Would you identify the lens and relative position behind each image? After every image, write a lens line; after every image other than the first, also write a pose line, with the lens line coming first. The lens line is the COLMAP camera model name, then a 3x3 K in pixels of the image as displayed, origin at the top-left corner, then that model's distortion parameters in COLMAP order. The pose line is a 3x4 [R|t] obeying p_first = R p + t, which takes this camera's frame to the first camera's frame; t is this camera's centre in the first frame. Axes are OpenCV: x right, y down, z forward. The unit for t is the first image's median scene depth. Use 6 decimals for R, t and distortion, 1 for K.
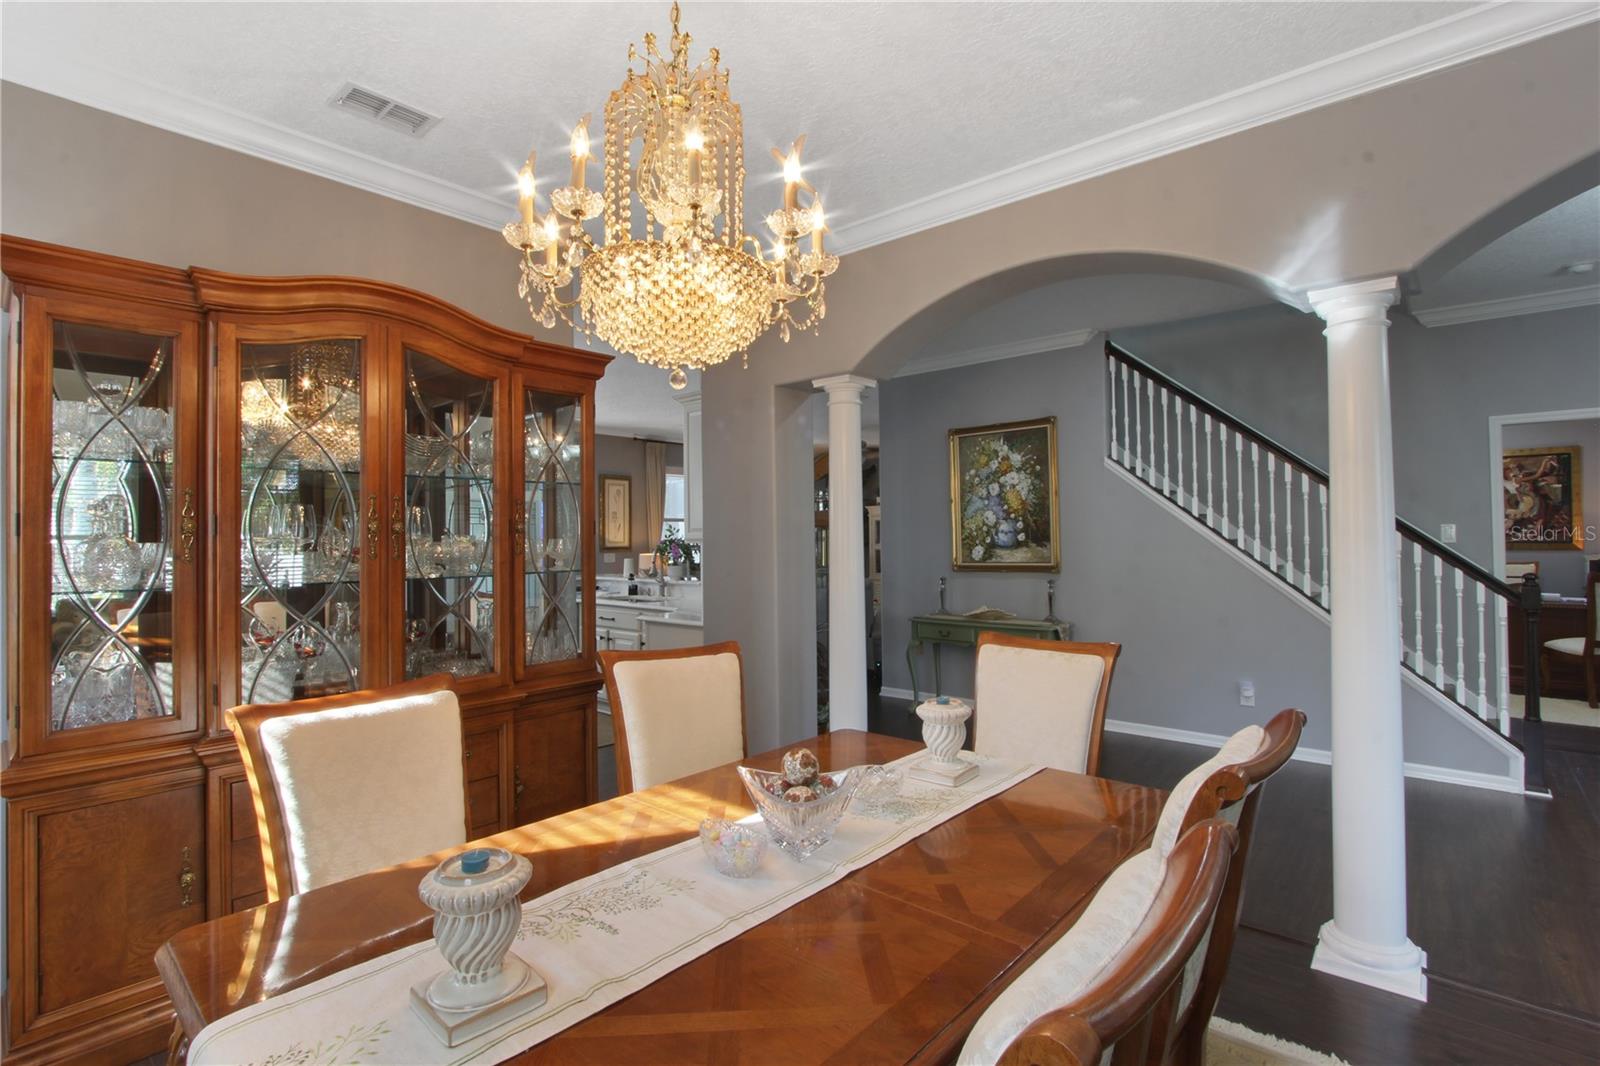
lens RADIAL K [[740.1, 0, 807.5], [0, 740.1, 526.9], [0, 0, 1]] dist [-0.021525, 0.004523]
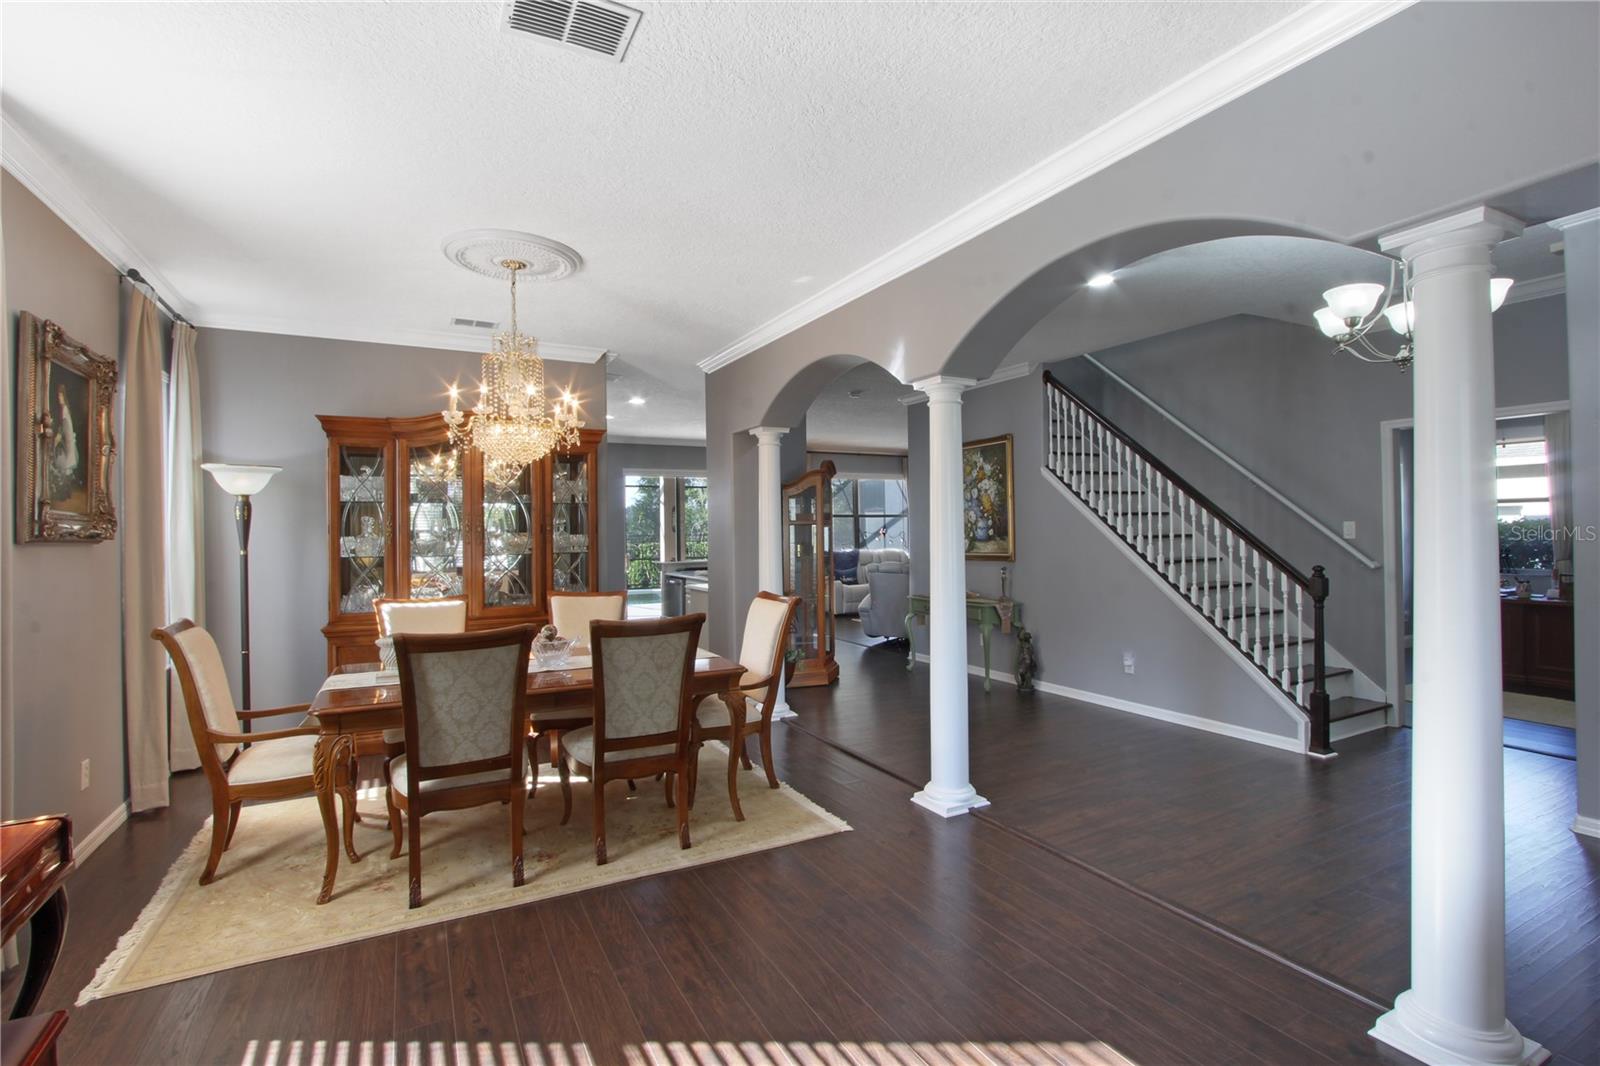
lens RADIAL K [[717.9, 0, 791.2], [0, 717.9, 527.1], [0, 0, 1]] dist [-0.001338, 0.000144]
pose [[0.932789, -0.002551, -0.360415, 0.445515], [0.005965, 0.999947, 0.008360, -0.007247], [0.360375, -0.009948, 0.932755, -0.254120]]
